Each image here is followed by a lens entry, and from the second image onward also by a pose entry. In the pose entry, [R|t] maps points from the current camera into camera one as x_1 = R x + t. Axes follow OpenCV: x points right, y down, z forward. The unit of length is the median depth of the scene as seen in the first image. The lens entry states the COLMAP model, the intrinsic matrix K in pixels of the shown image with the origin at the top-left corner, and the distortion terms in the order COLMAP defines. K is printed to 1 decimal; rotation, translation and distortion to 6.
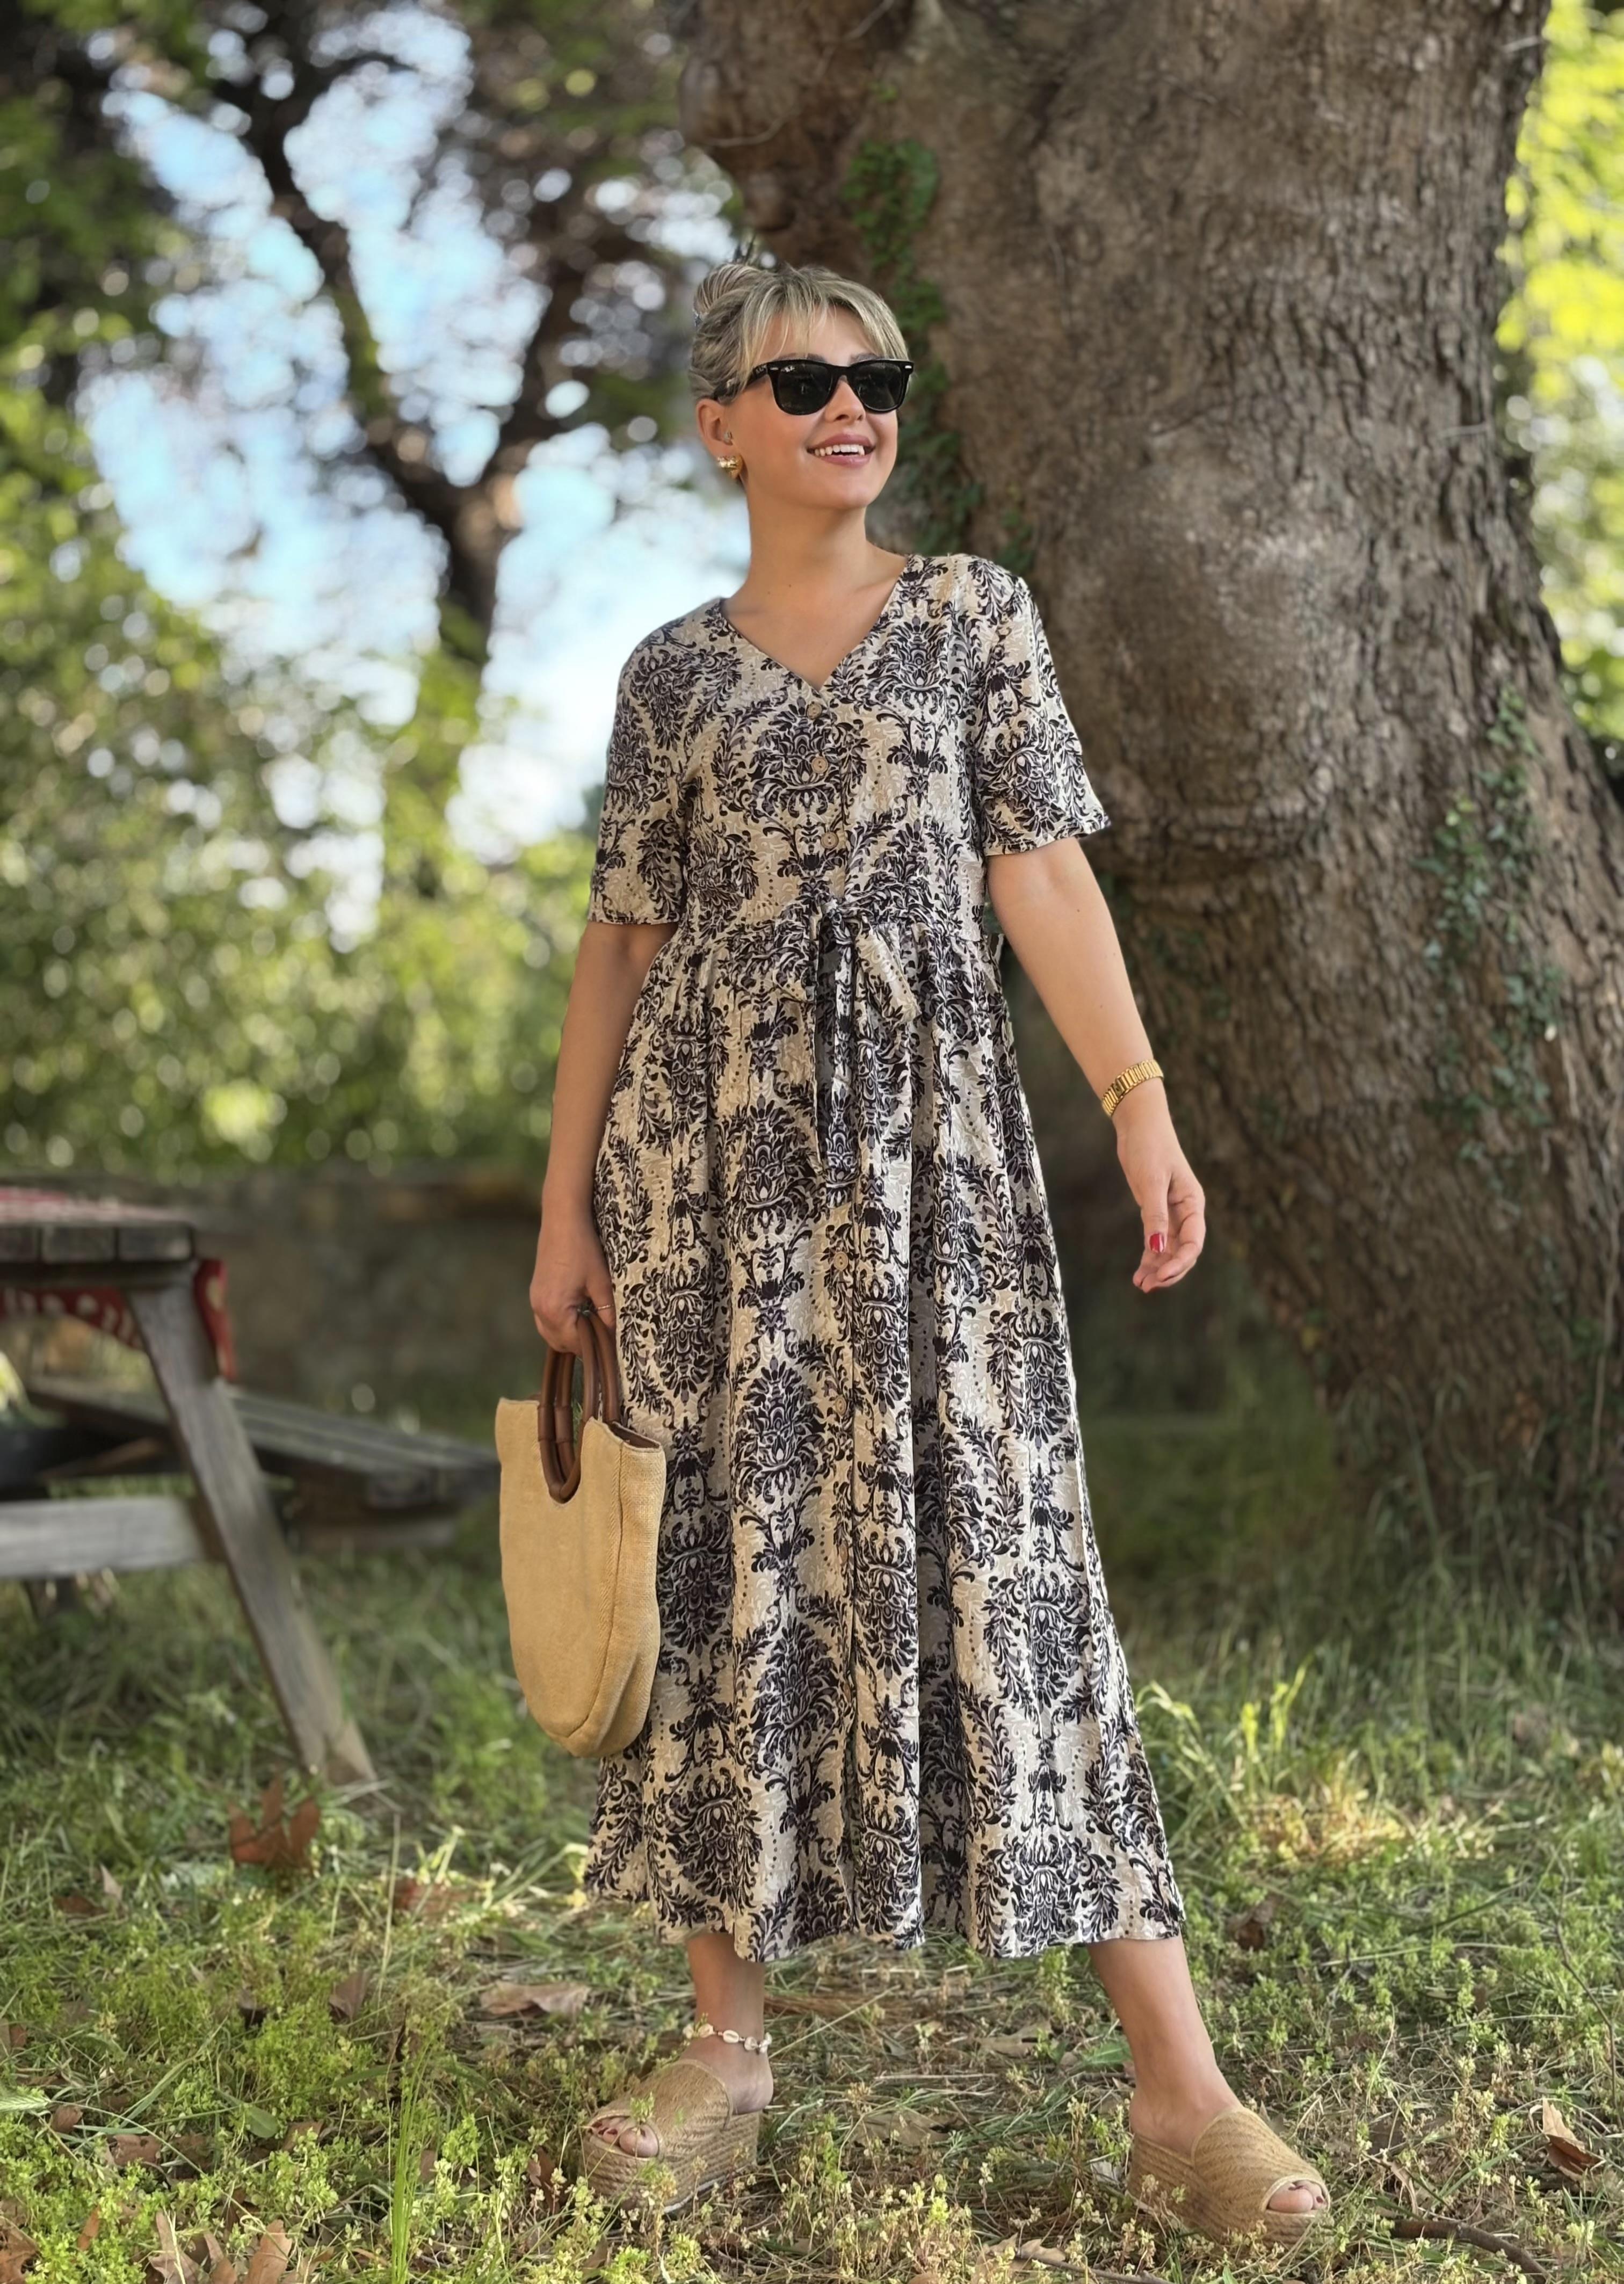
lens RADIAL K [[3307.4, 0, 805.5], [0, 3307.4, 1068.8], [0, 0, 1]] dist [0.275804, -1.278517]
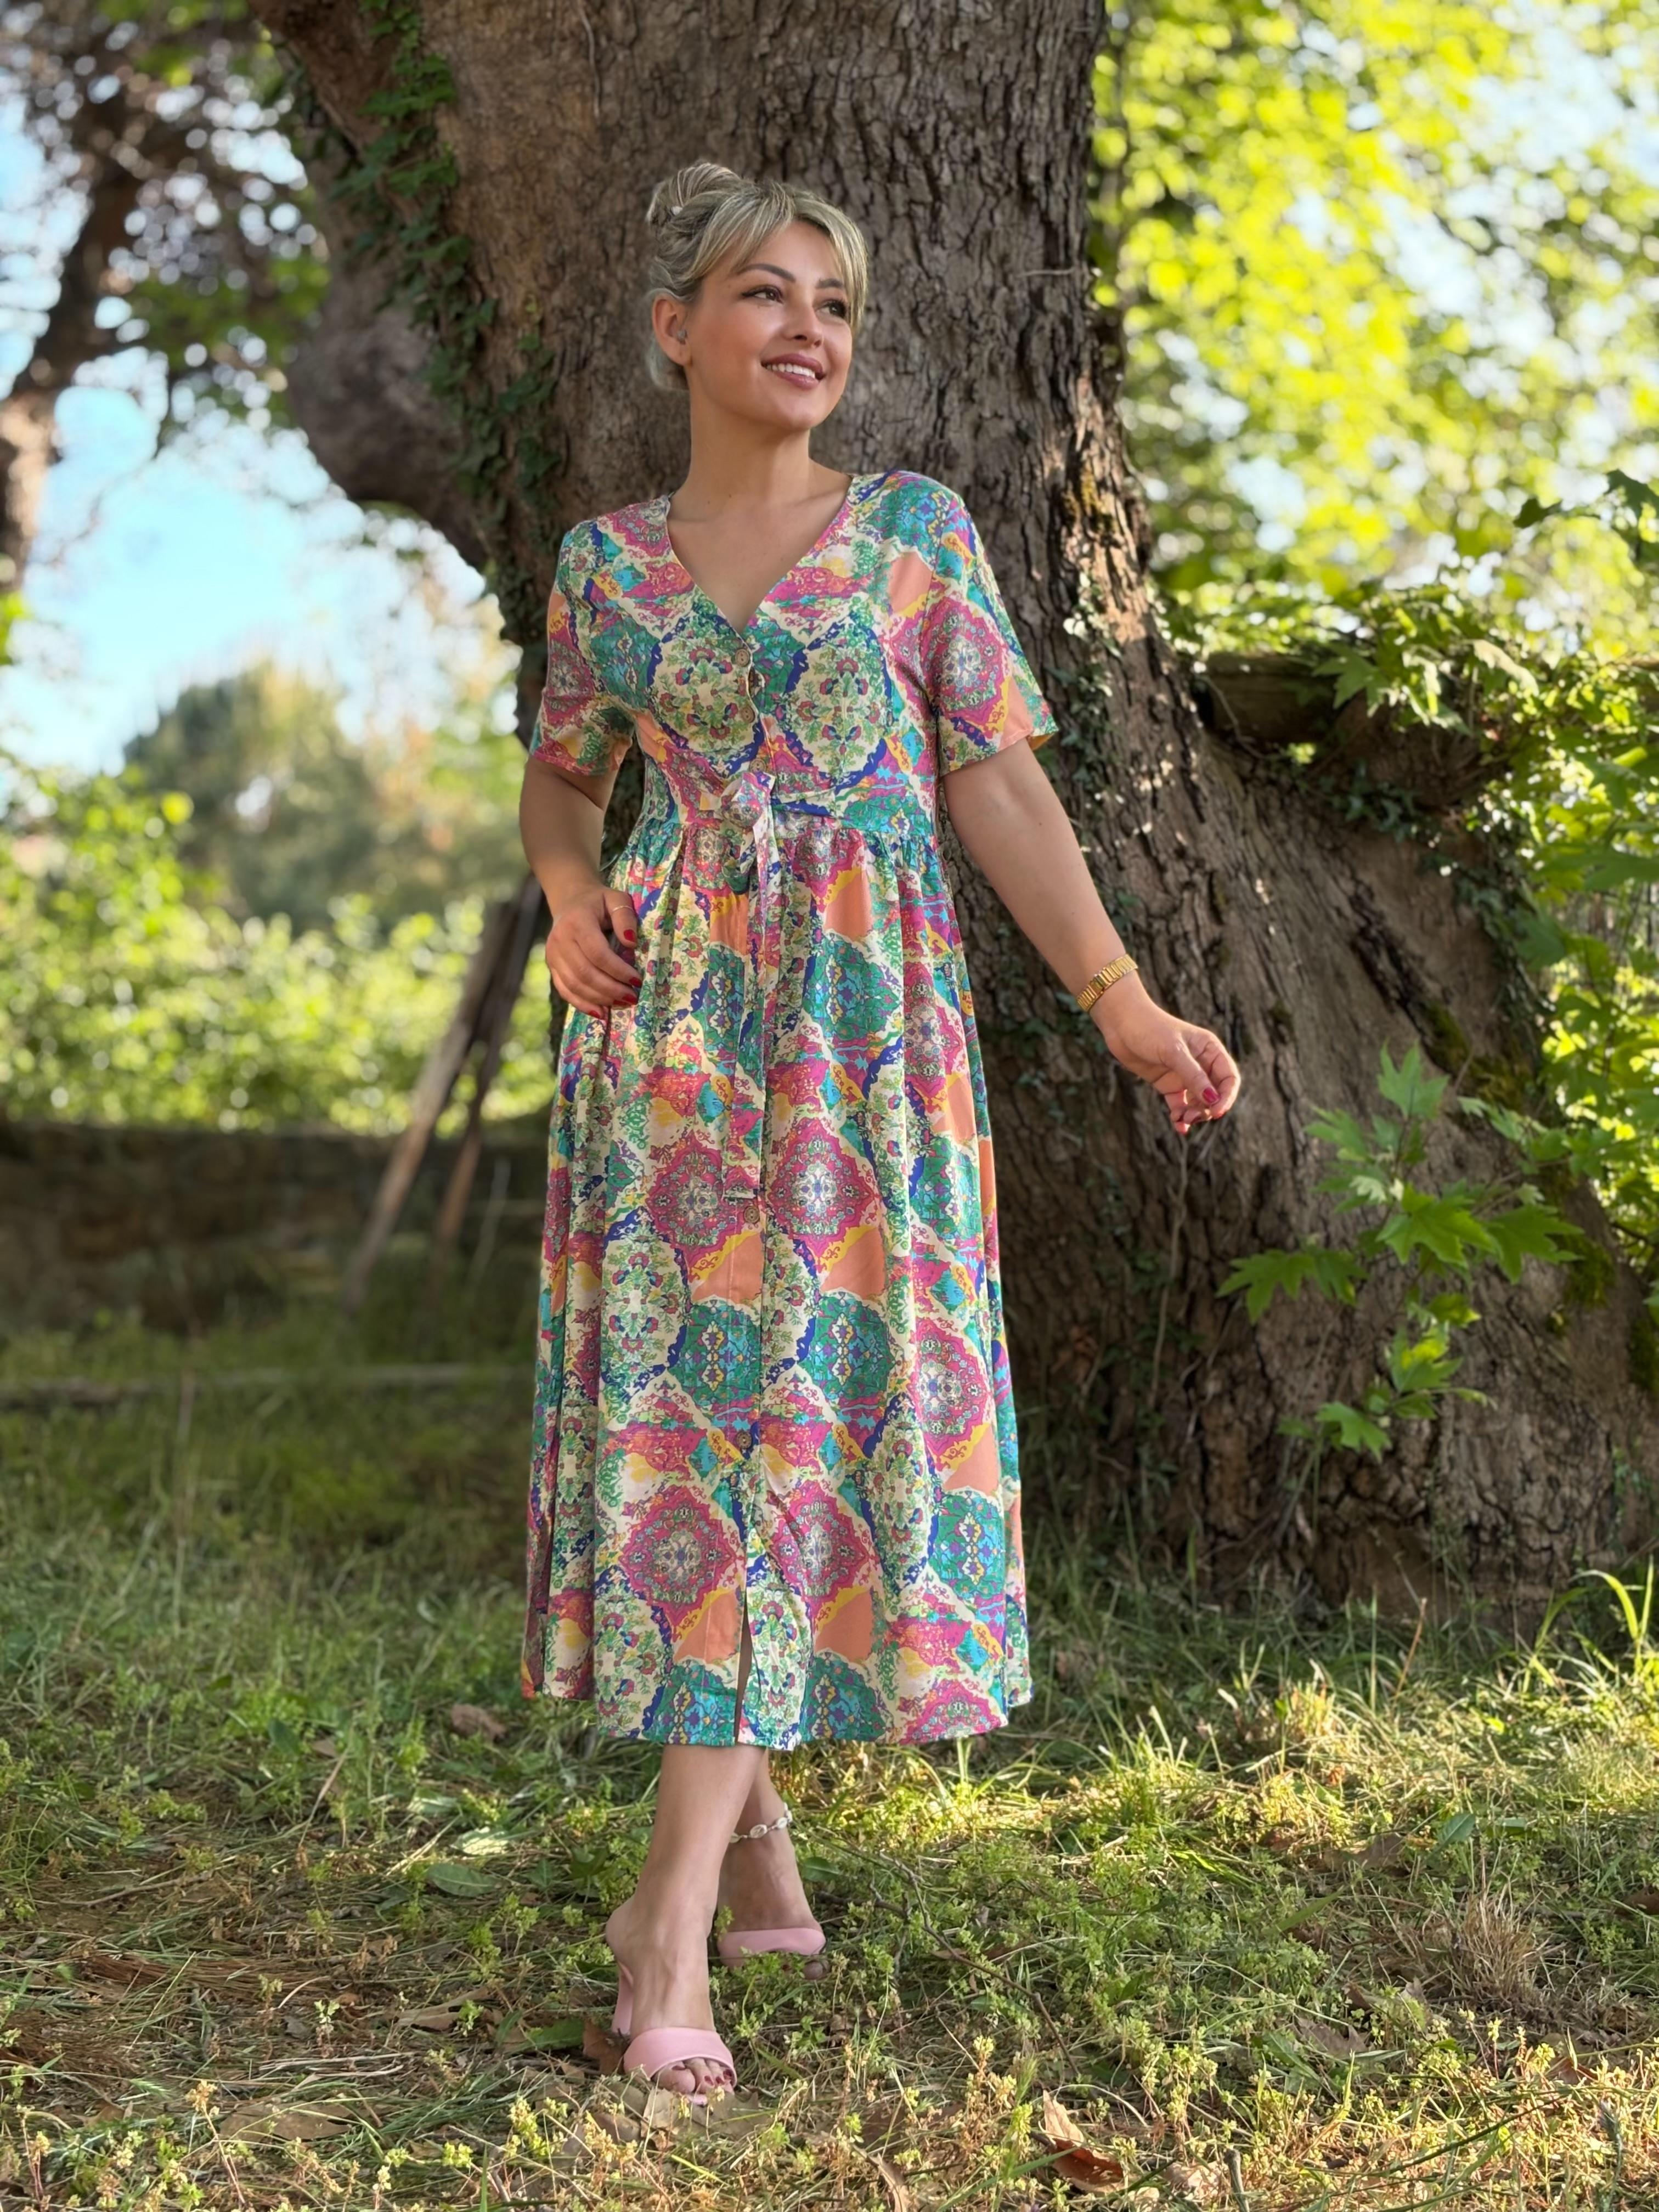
lens RADIAL K [[3355.0, 0, 829.5], [0, 3355.0, 1106.0], [0, 0, 1]] dist [0.279904, -1.241863]
pose [[0.990525, 0.029889, 0.134043, 0.027489], [-0.031472, 0.999458, 0.009703, 0.020175], [-0.133680, -0.013830, 0.990928, 0.125083]]
